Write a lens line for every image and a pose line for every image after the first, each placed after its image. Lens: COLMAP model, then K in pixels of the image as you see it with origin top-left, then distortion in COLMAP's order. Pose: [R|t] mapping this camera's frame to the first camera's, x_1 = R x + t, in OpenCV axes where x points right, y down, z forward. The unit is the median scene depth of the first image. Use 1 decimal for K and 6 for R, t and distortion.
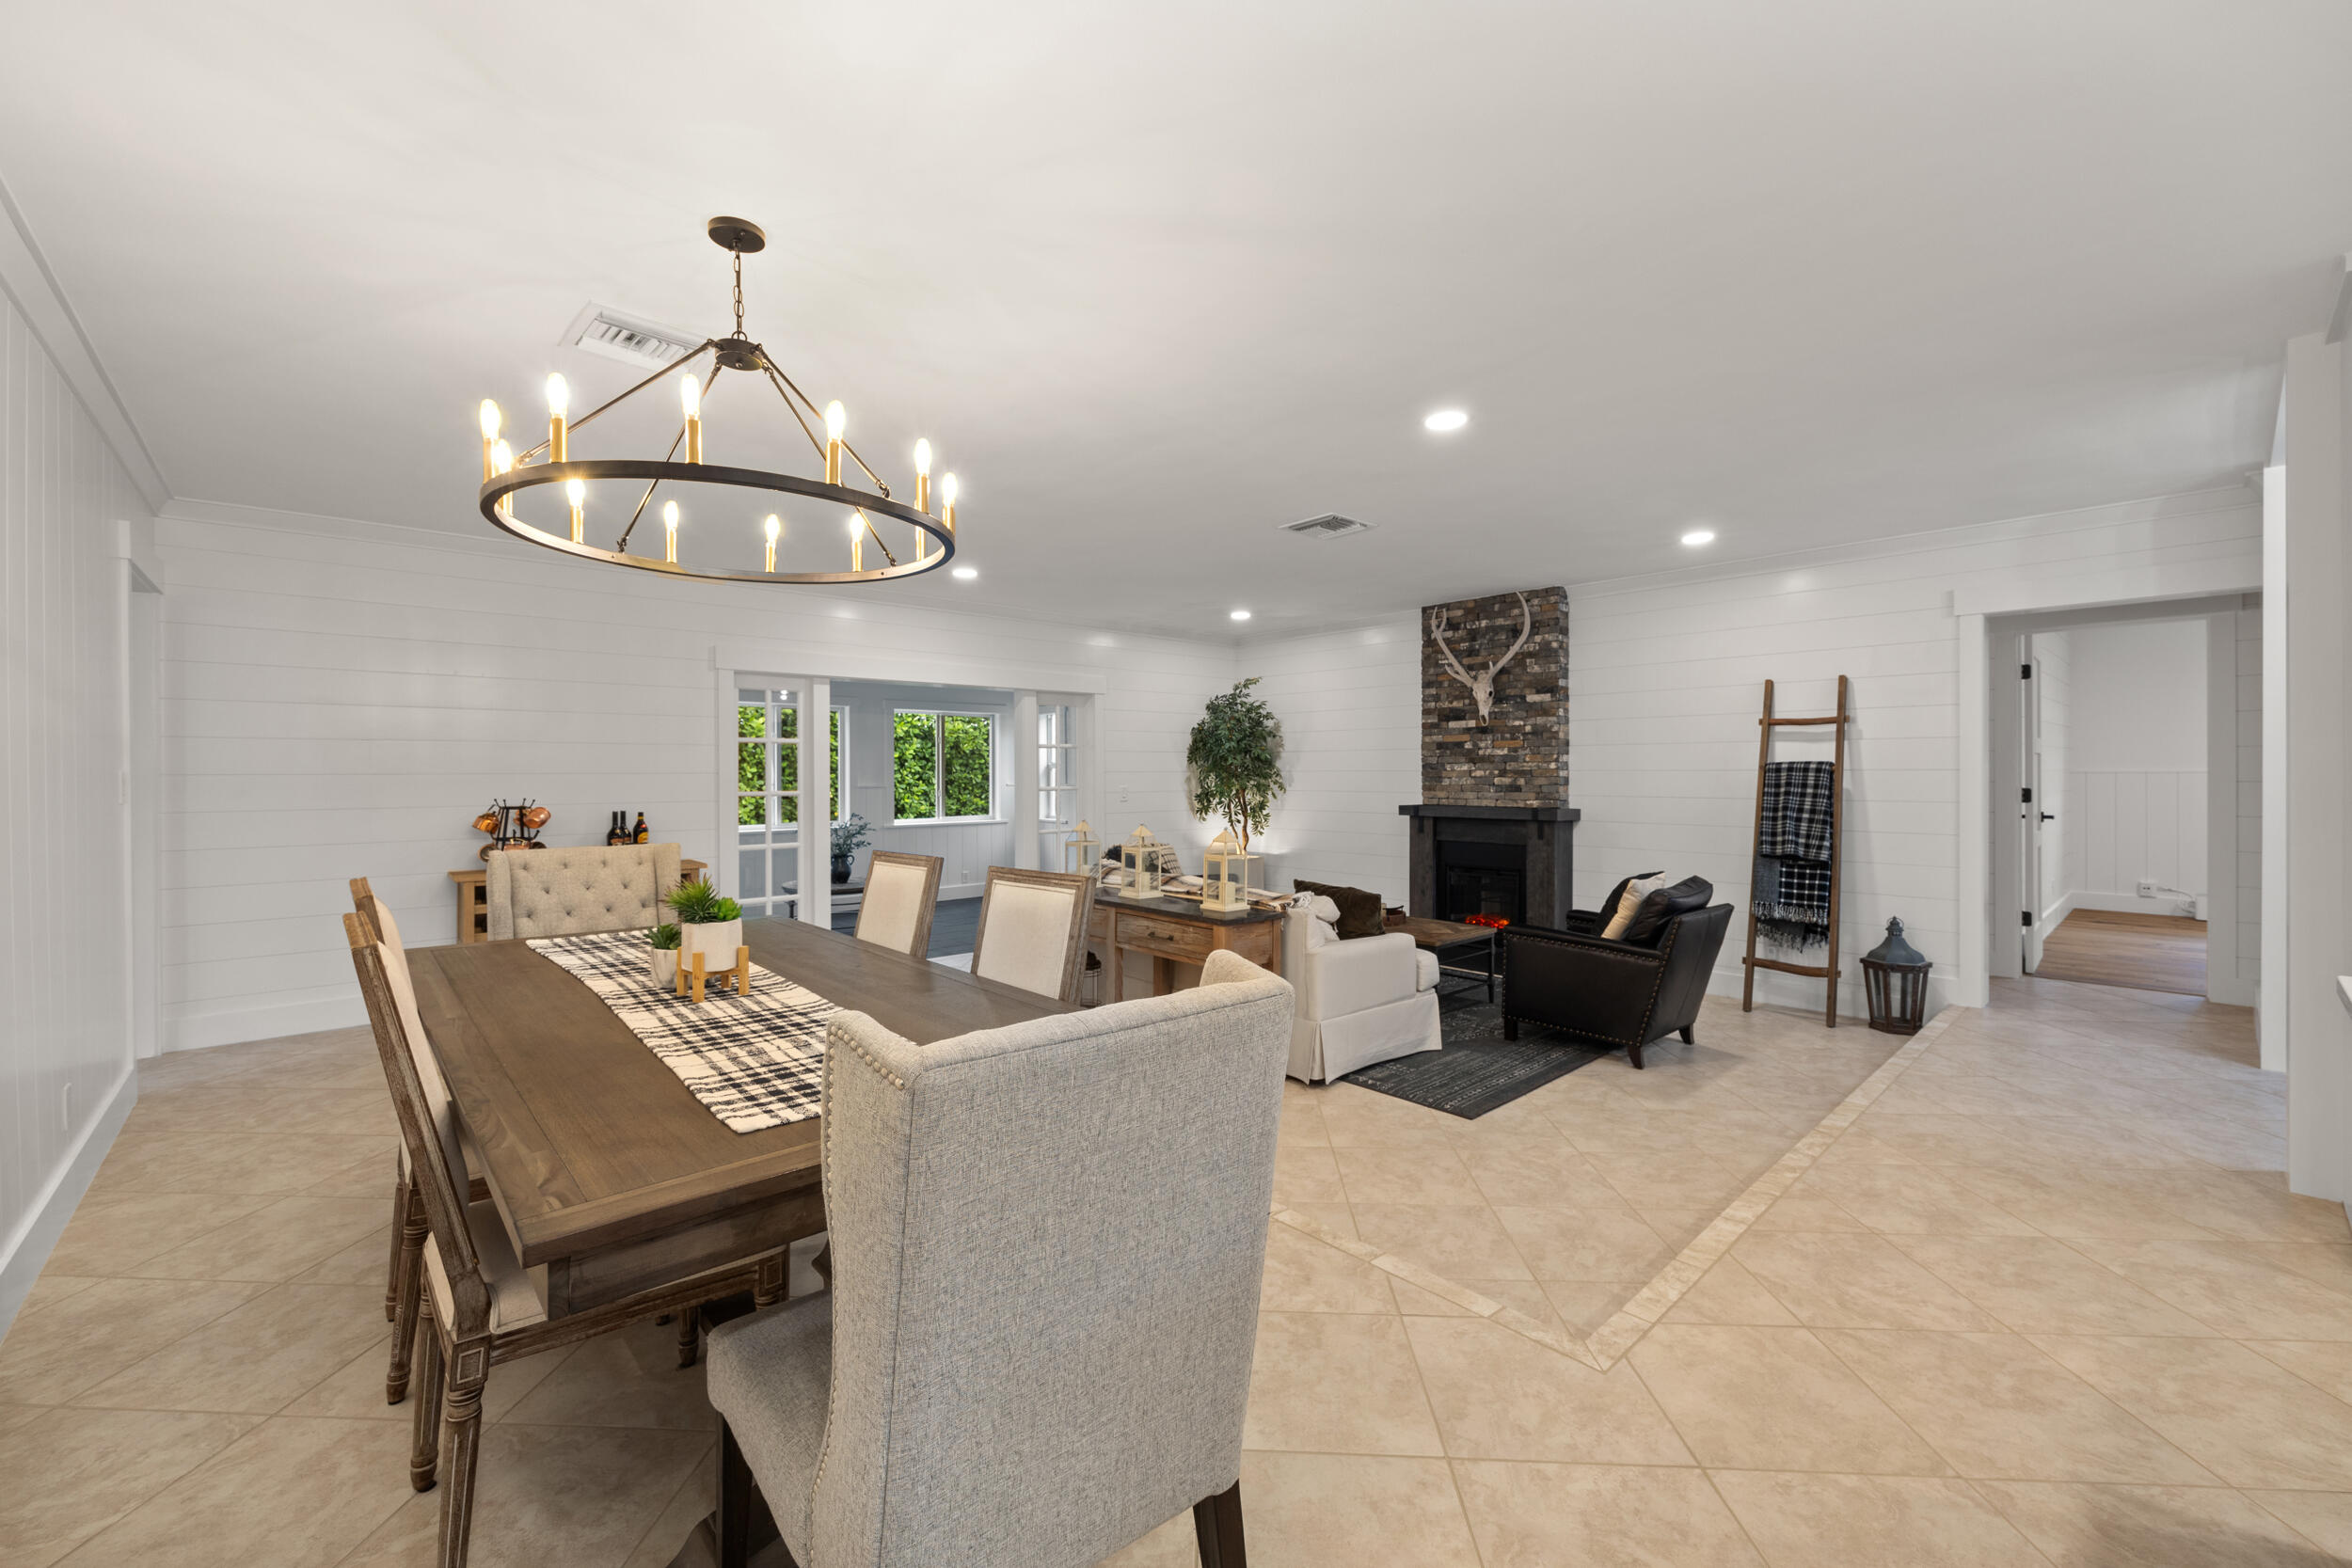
lens RADIAL K [[947.4, 0, 1172.1], [0, 947.4, 775.1], [0, 0, 1]] dist [0.001549, 0.000399]
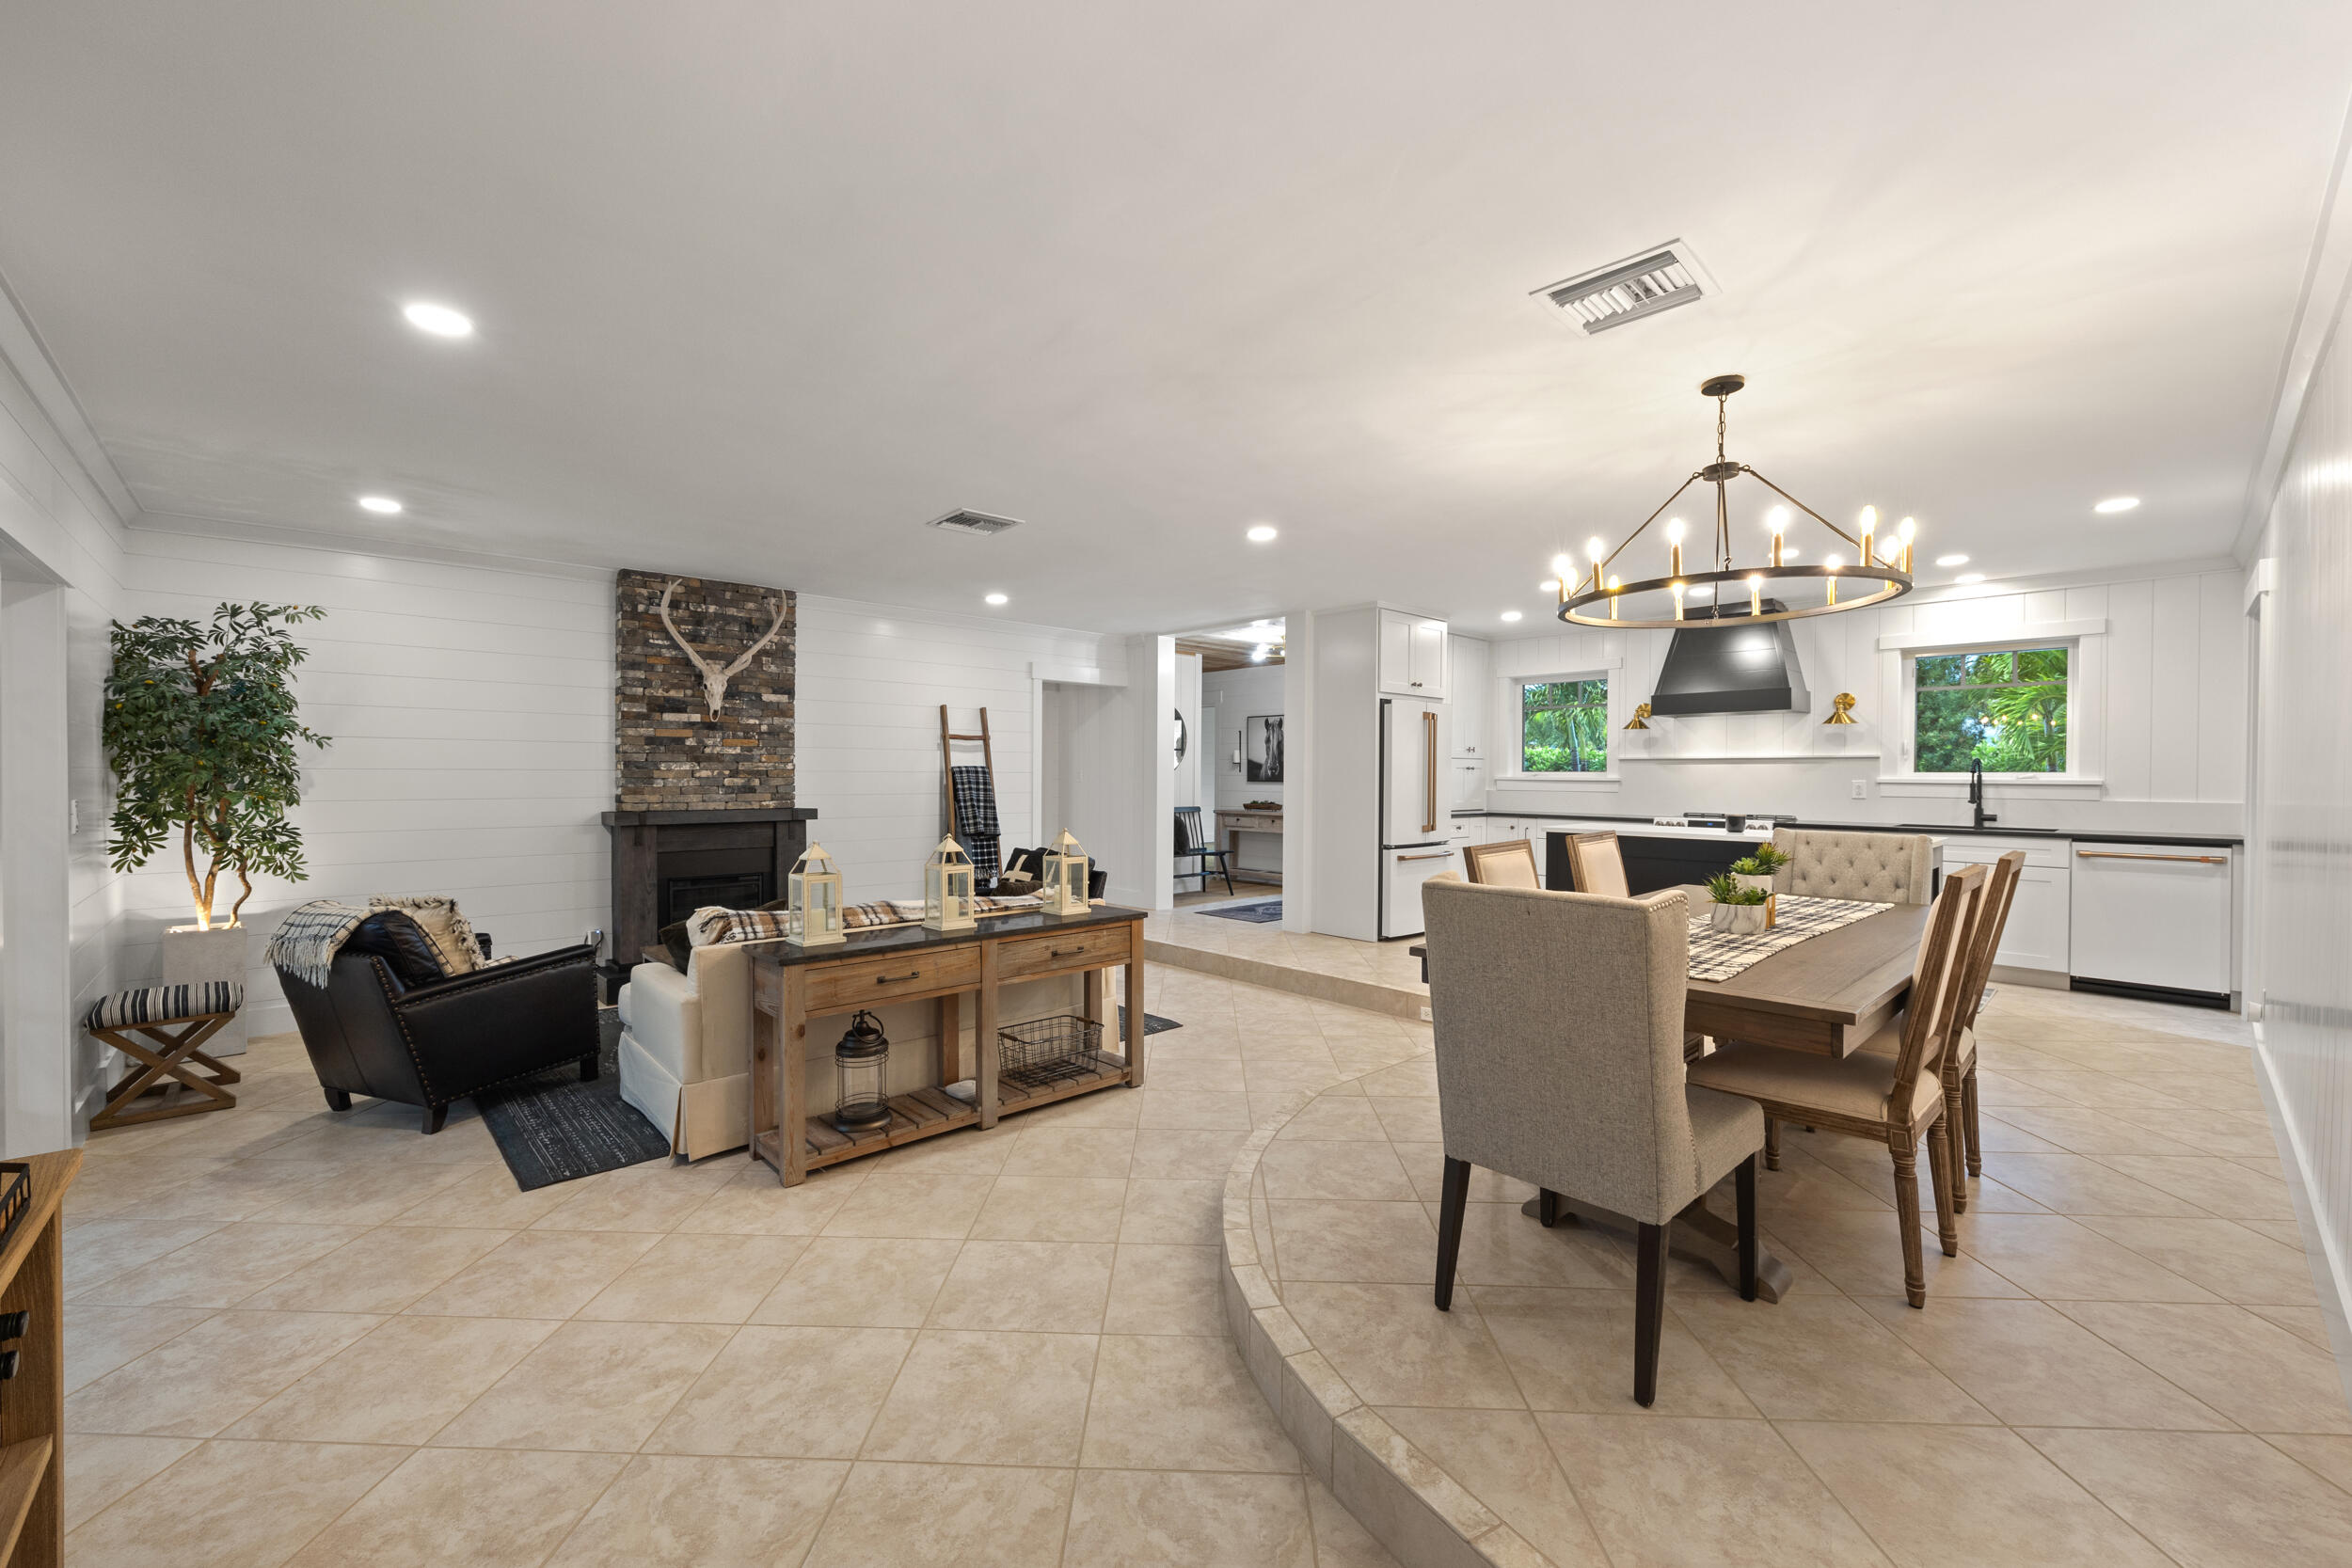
lens RADIAL K [[921.8, 0, 1176.0], [0, 921.8, 784.0], [0, 0, 1]] dist [-0.000306, 0.000020]
pose [[-0.011564, -0.008671, 0.999896, -0.582052], [0.000478, 0.999962, 0.008677, 0.000597], [-0.999933, 0.000578, -0.011559, 0.585461]]
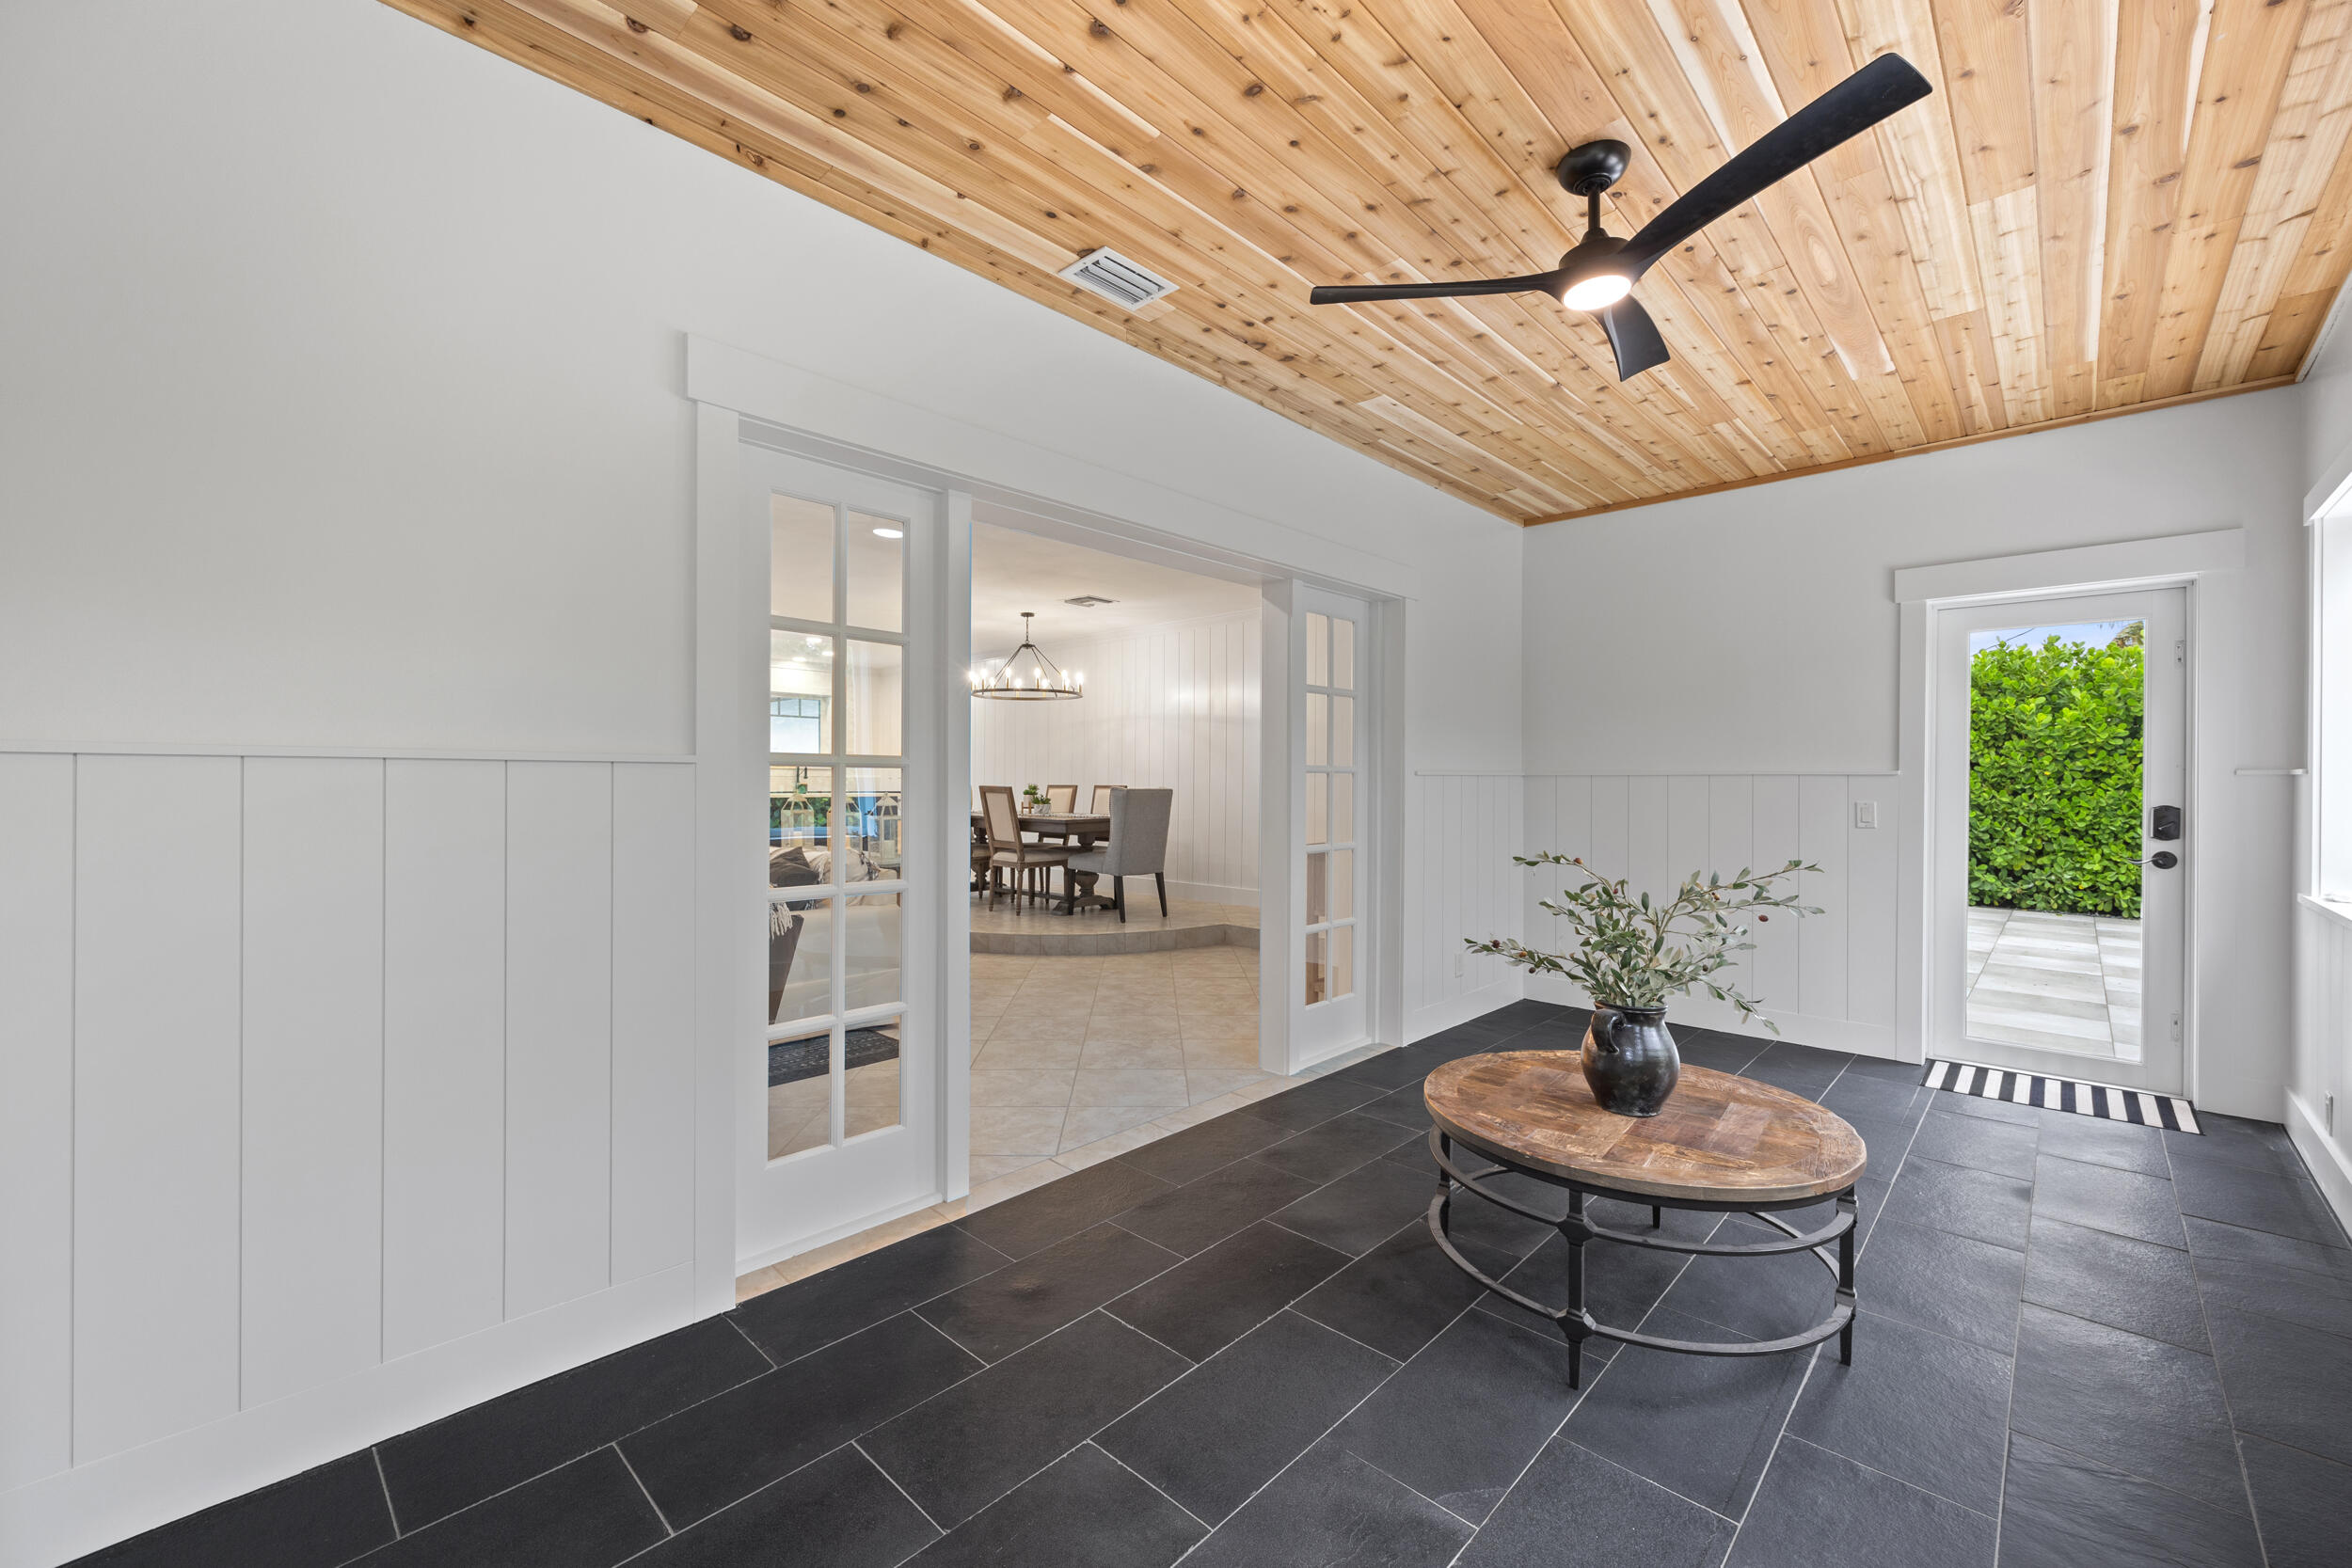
lens RADIAL K [[921.8, 0, 1176.0], [0, 921.8, 784.0], [0, 0, 1]] dist [-0.000306, 0.000020]
pose [[-0.998729, 0.004671, -0.050183, -0.261697], [0.004421, 0.999977, 0.005085, 0.021572], [0.050206, 0.004857, -0.998727, 1.527656]]
